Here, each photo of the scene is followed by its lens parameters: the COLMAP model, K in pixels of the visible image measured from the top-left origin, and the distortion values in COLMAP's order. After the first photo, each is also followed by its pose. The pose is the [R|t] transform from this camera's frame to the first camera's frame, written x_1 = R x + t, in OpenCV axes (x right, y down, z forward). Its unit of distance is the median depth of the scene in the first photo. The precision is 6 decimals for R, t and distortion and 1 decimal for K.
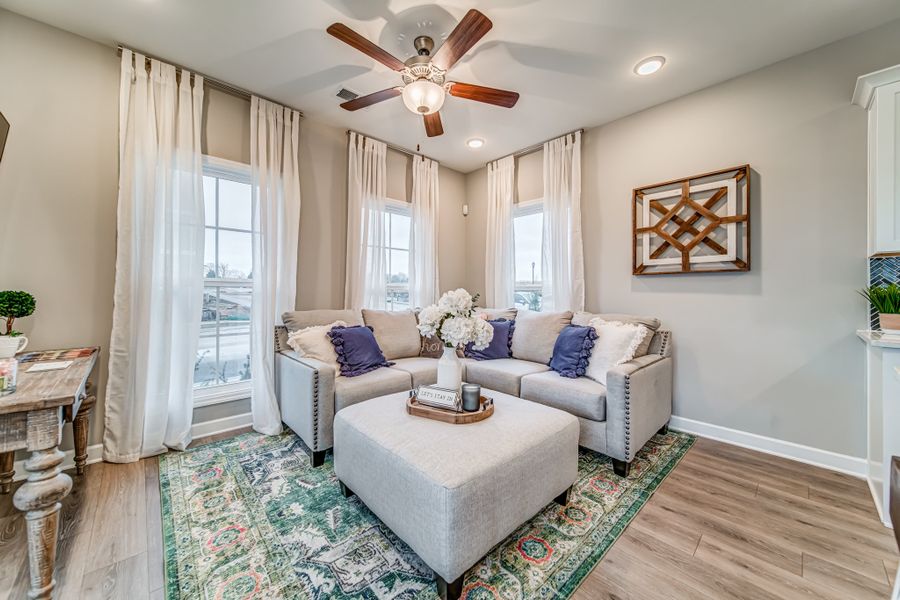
lens RADIAL K [[325.3, 0, 448.7], [0, 325.3, 294.2], [0, 0, 1]] dist [-0.000912, -0.001225]
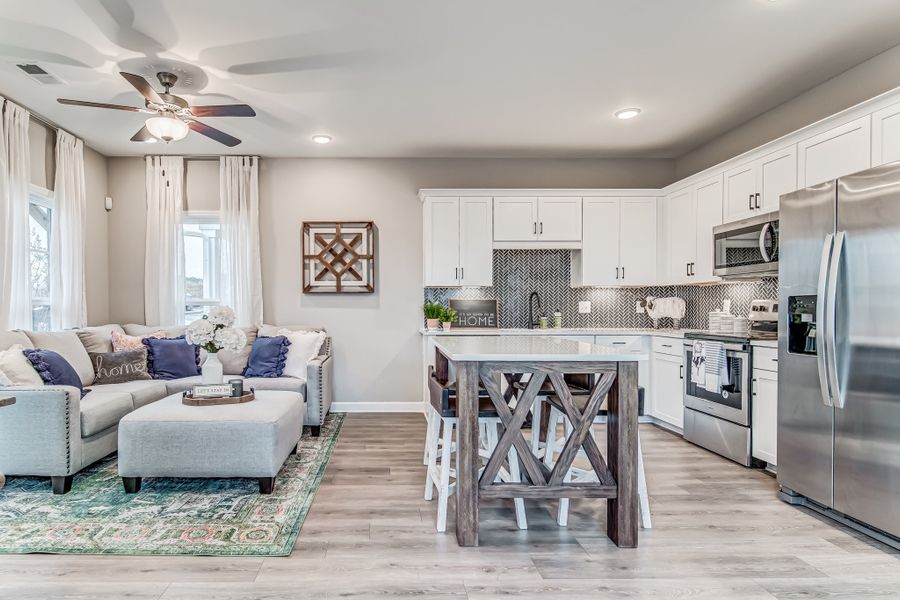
lens RADIAL K [[501.1, 0, 398.4], [0, 501.1, 314.2], [0, 0, 1]] dist [0.002705, 0.004658]
pose [[0.653041, -0.013557, 0.757202, -0.718916], [0.005400, 0.999898, 0.013245, -0.004295], [-0.757304, -0.004560, 0.653047, -0.566636]]
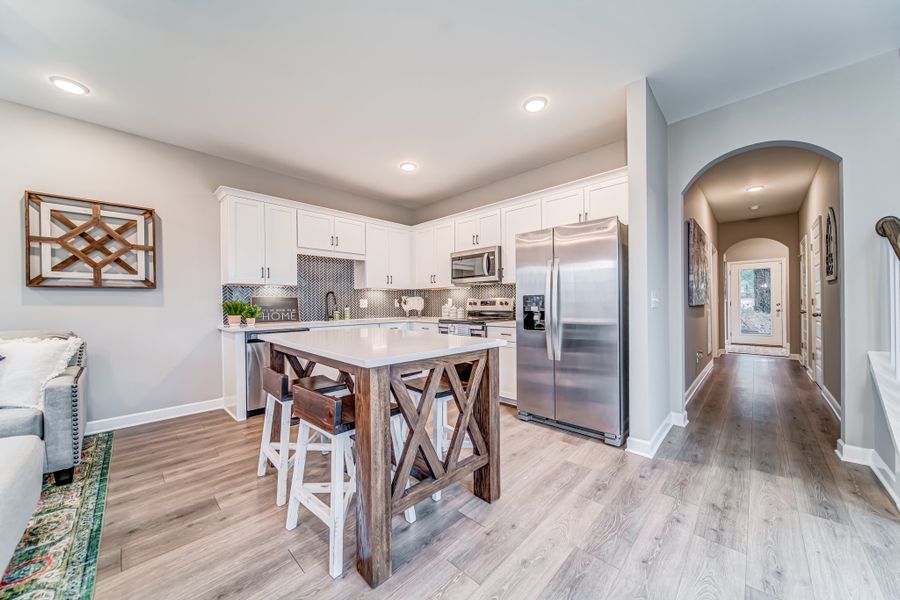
lens RADIAL K [[312.5, 0, 446.8], [0, 312.5, 303.8], [0, 0, 1]] dist [0.000467, -0.000678]
pose [[-0.059252, -0.004649, 0.998232, -0.423821], [0.010712, 0.999929, 0.005293, -0.003713], [-0.998186, 0.011007, -0.059198, -0.120712]]
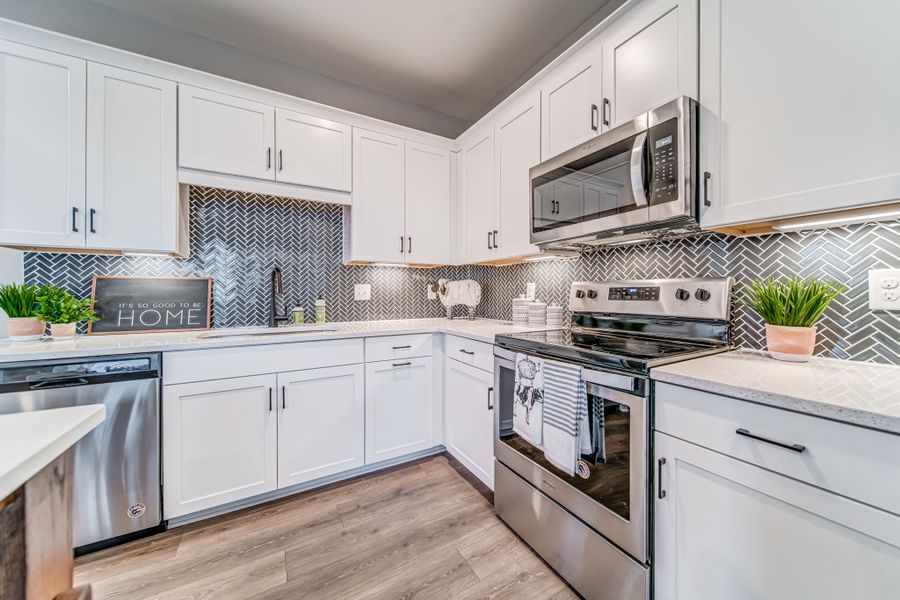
lens RADIAL K [[325.3, 0, 449.6], [0, 325.3, 293.1], [0, 0, 1]] dist [-0.000912, -0.001225]
pose [[0.216266, -0.006863, 0.976310, 0.576553], [0.004498, 0.999972, 0.006033, -0.002995], [-0.976324, 0.003087, 0.216291, -0.232245]]
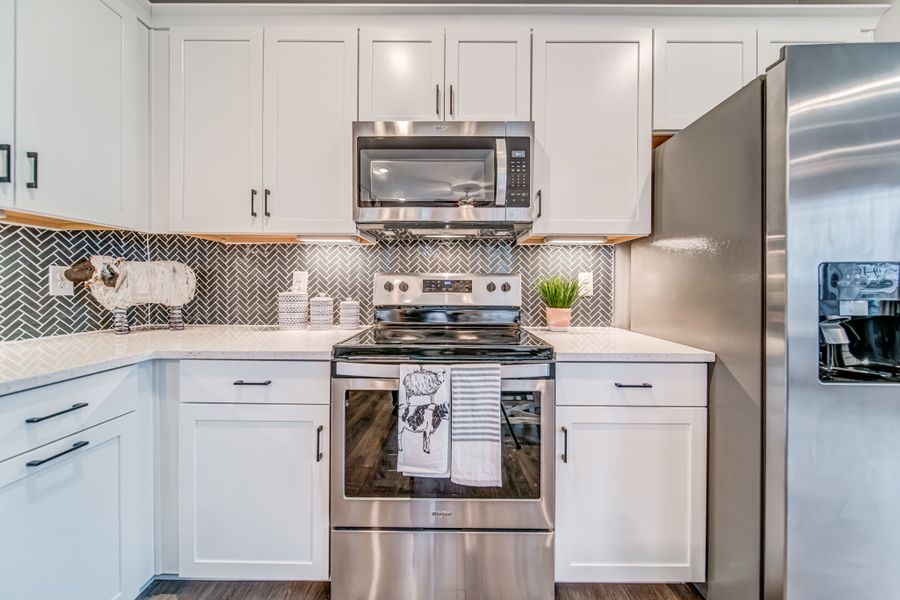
lens RADIAL K [[325.3, 0, 456.2], [0, 325.3, 287.0], [0, 0, 1]] dist [-0.000912, -0.001225]
pose [[-0.741044, -0.012020, 0.671349, 0.826902], [-0.008599, 0.999928, 0.008411, -0.000057], [-0.671402, 0.000460, -0.741093, 0.048379]]
